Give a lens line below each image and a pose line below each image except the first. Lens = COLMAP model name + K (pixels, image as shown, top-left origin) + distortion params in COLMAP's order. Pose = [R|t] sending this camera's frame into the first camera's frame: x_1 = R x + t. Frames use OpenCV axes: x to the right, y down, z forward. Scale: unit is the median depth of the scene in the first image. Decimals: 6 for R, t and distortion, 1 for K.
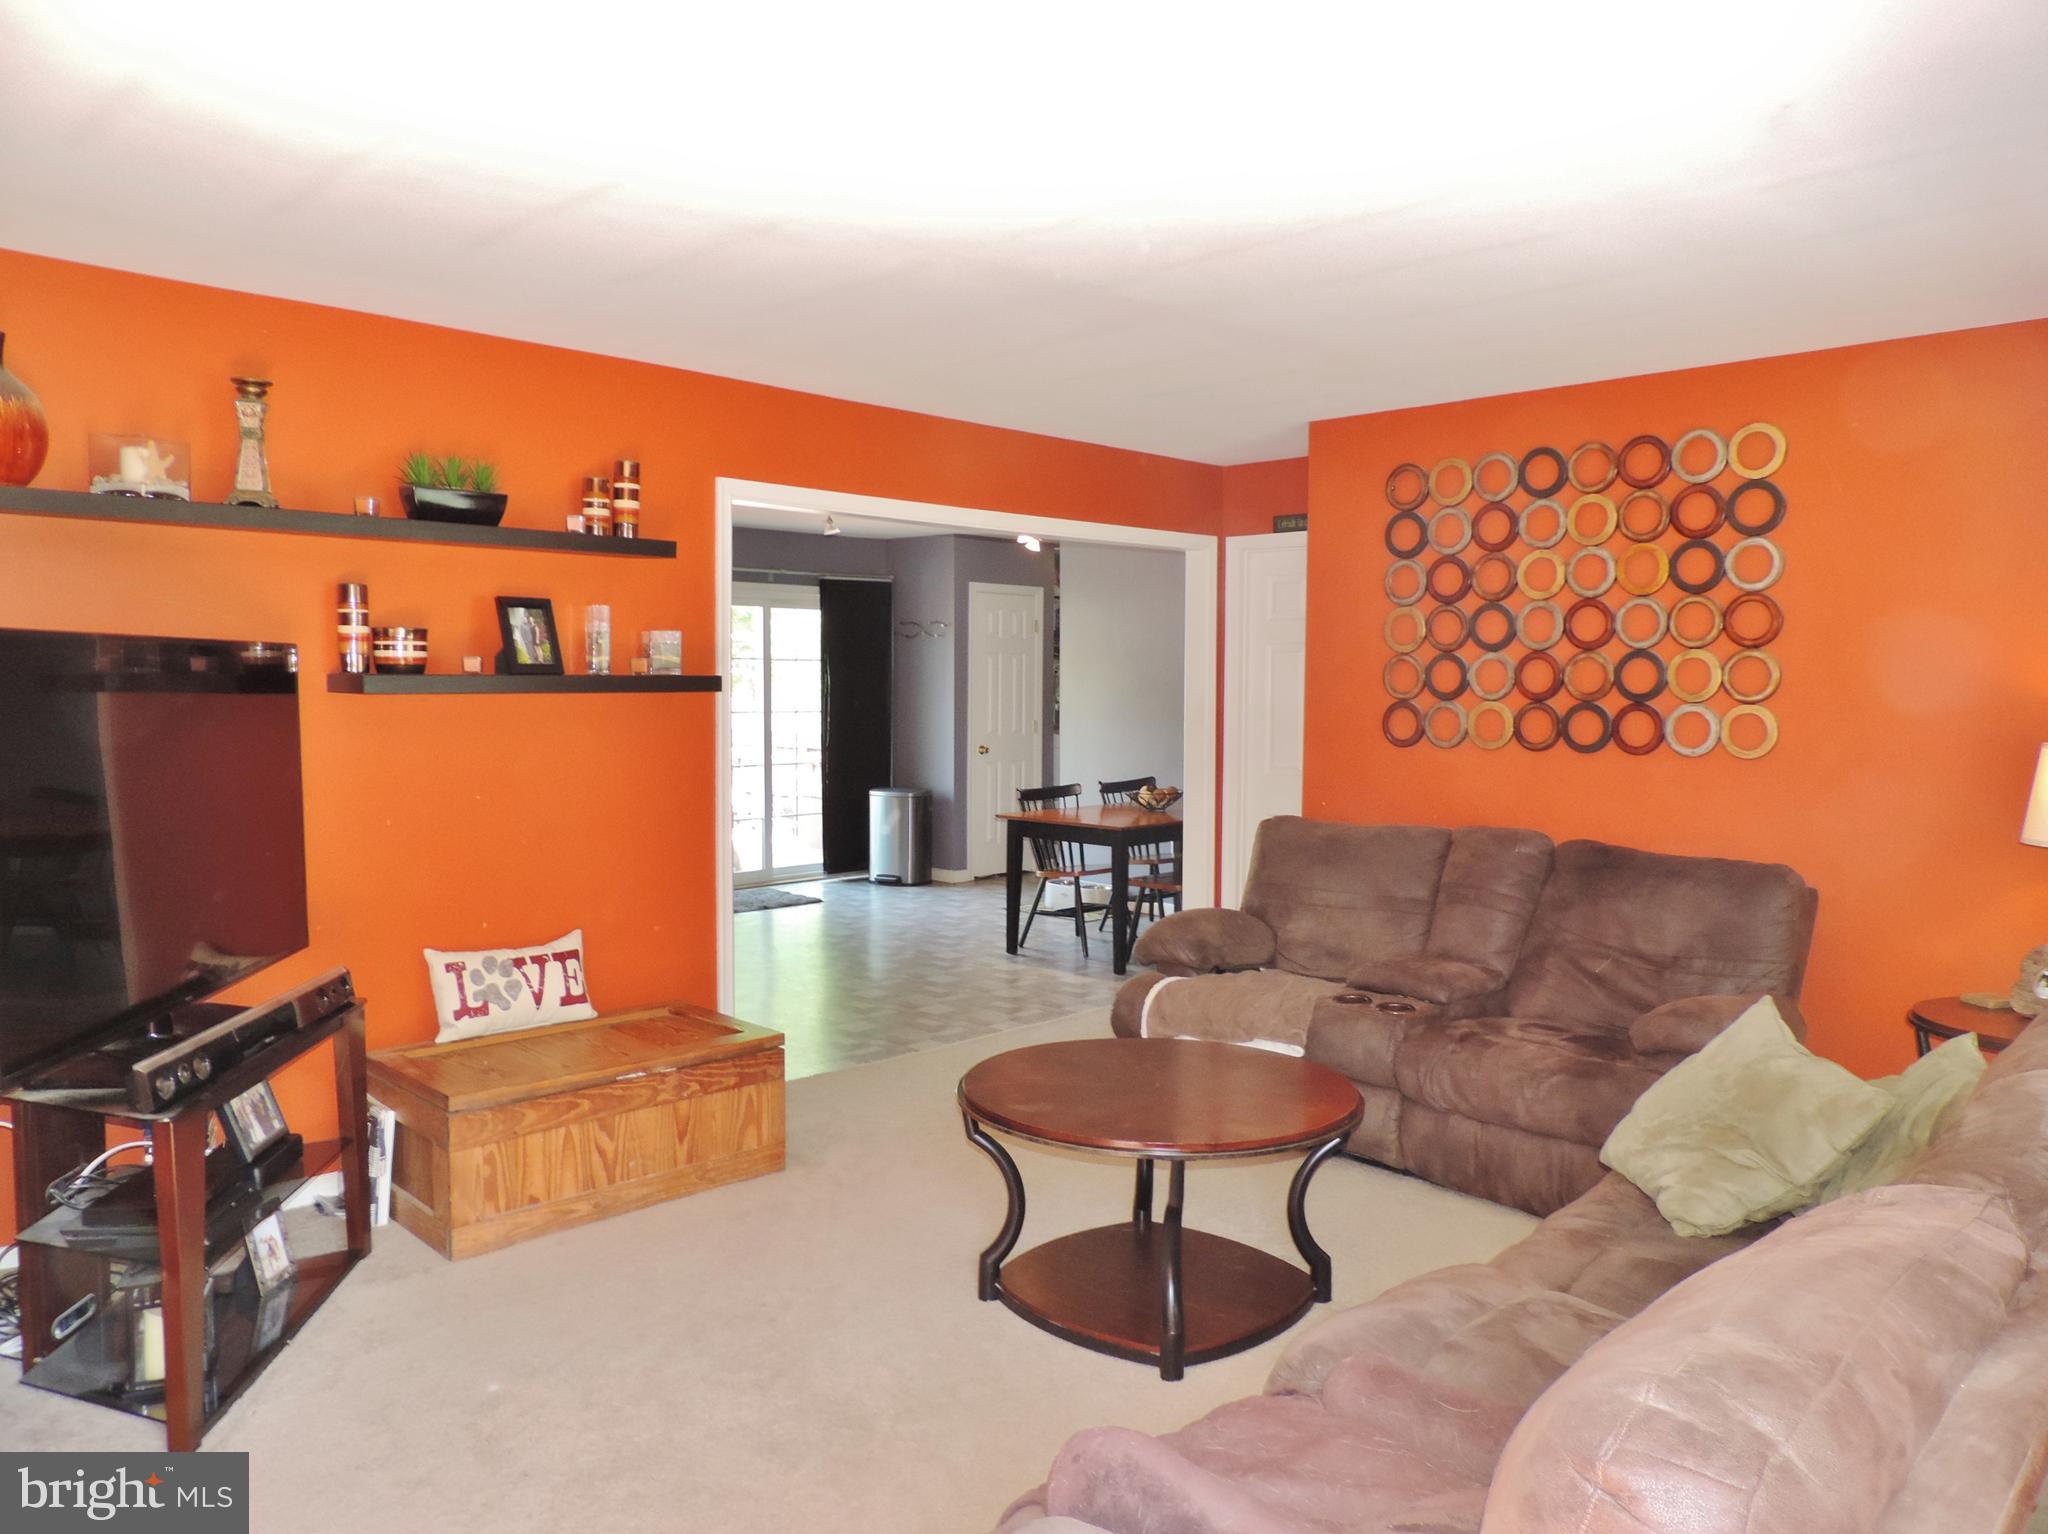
lens RADIAL K [[1447.9, 0, 1020.6], [0, 1447.9, 767.0], [0, 0, 1]] dist [-0.042751, 0.021951]
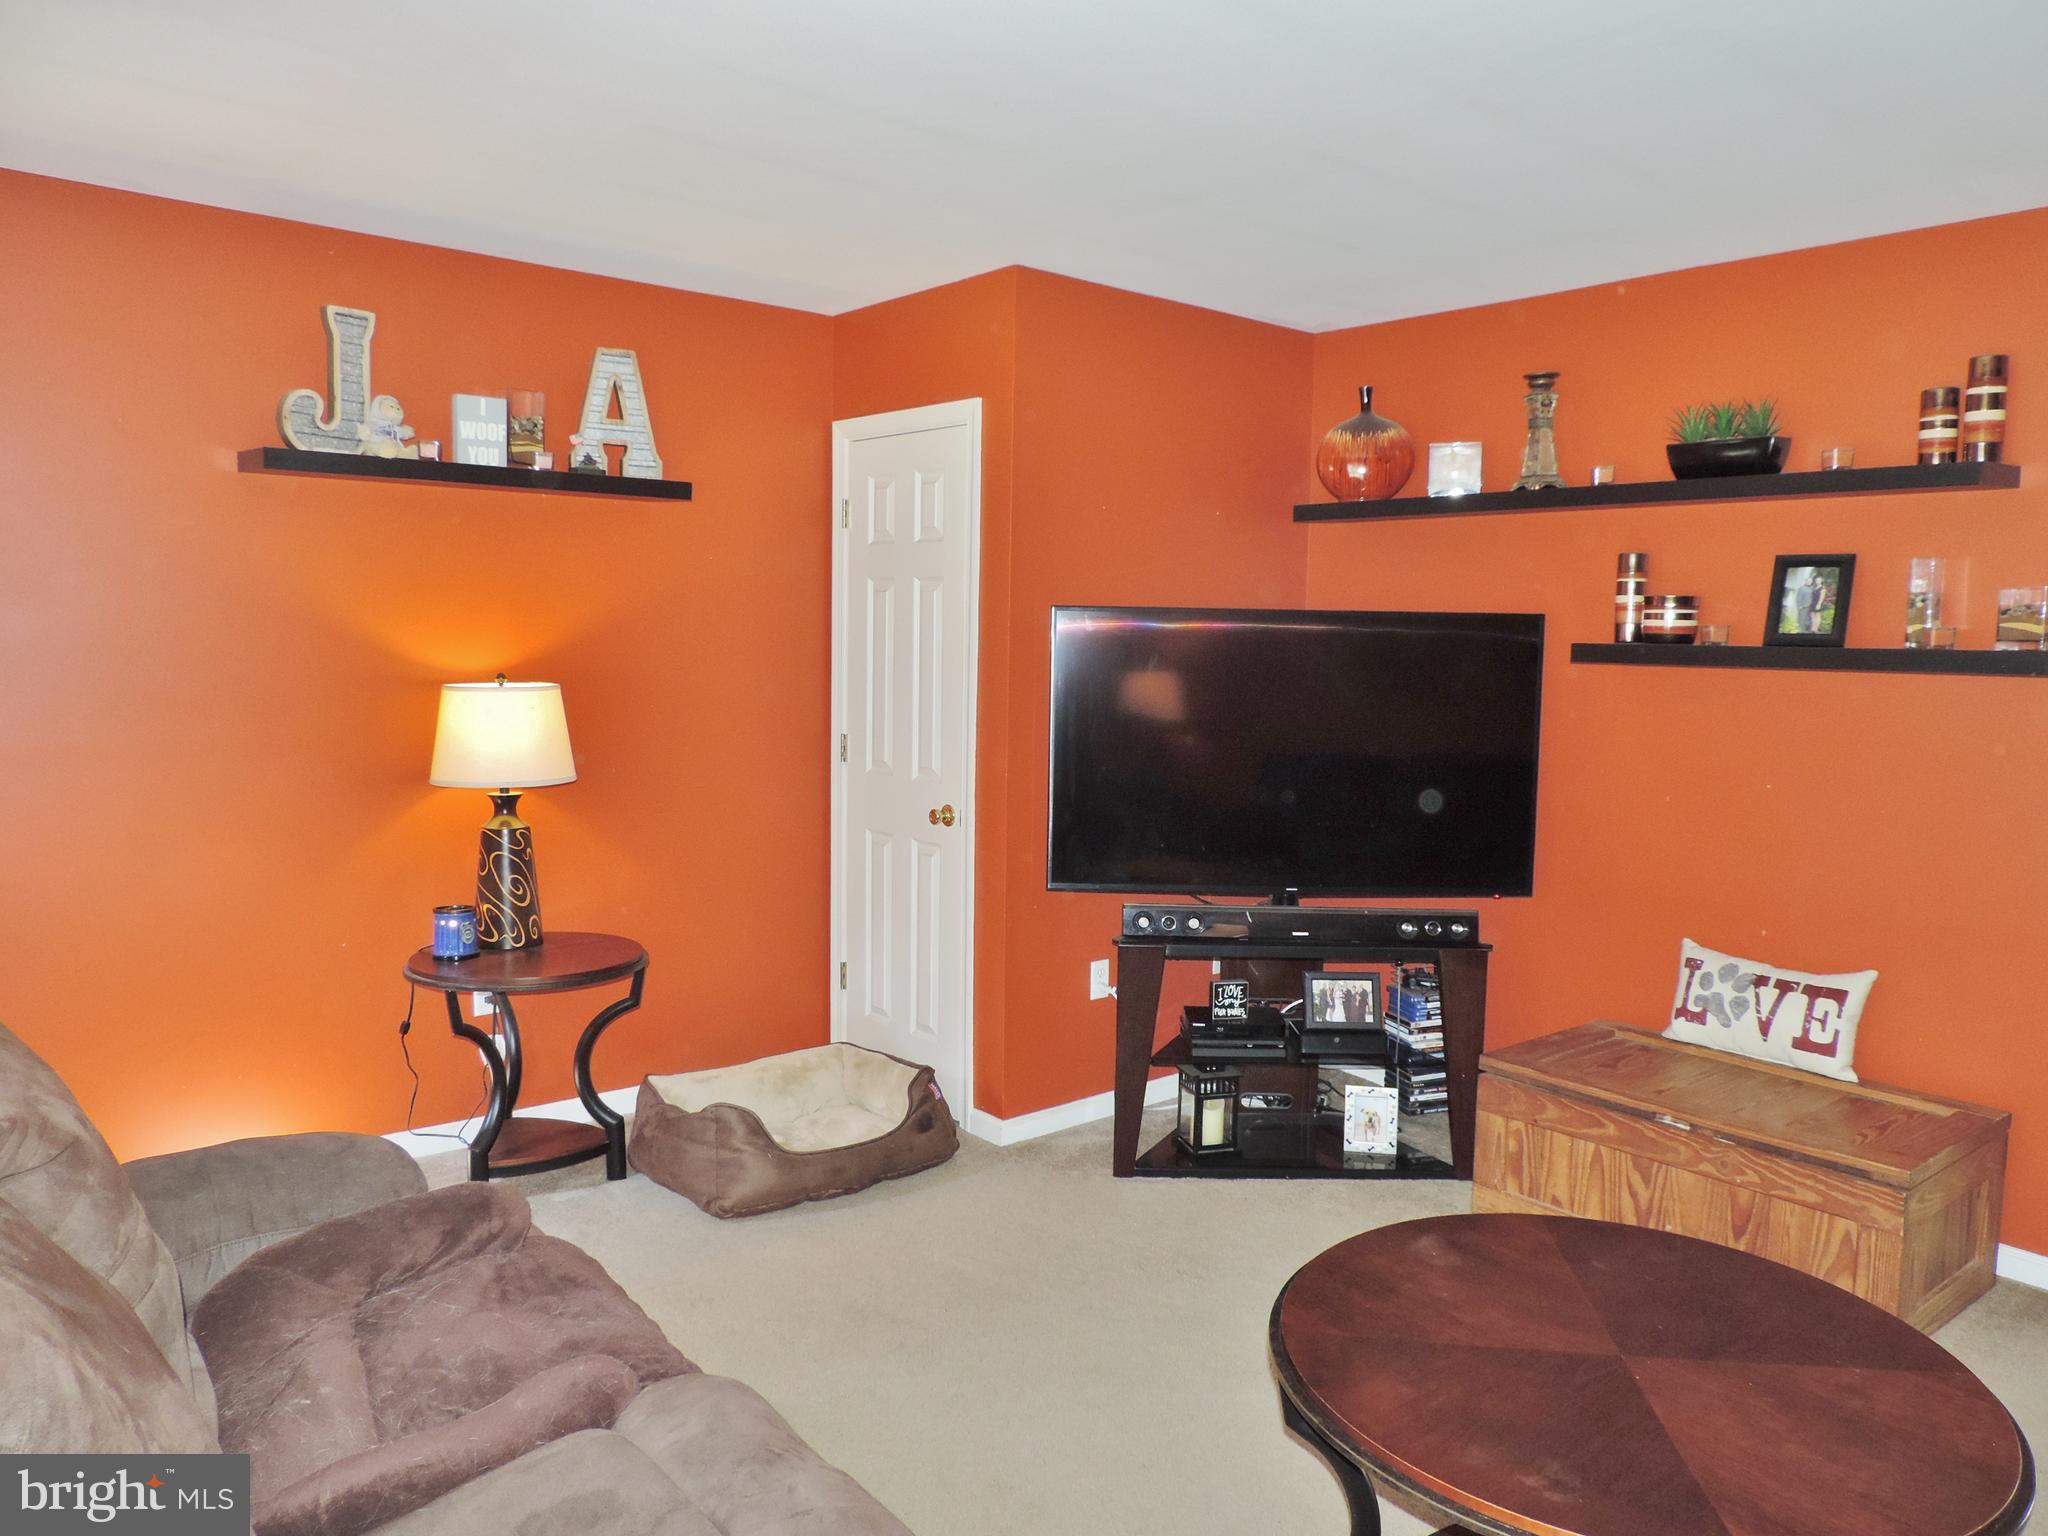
lens RADIAL K [[1447.9, 0, 1022.5], [0, 1447.9, 766.7], [0, 0, 1]] dist [-0.042751, 0.021951]
pose [[-0.097094, 0.089894, -0.991207, 0.546649], [-0.072096, 0.992661, 0.097088, -0.044205], [0.992661, 0.080889, -0.089900, 0.644760]]
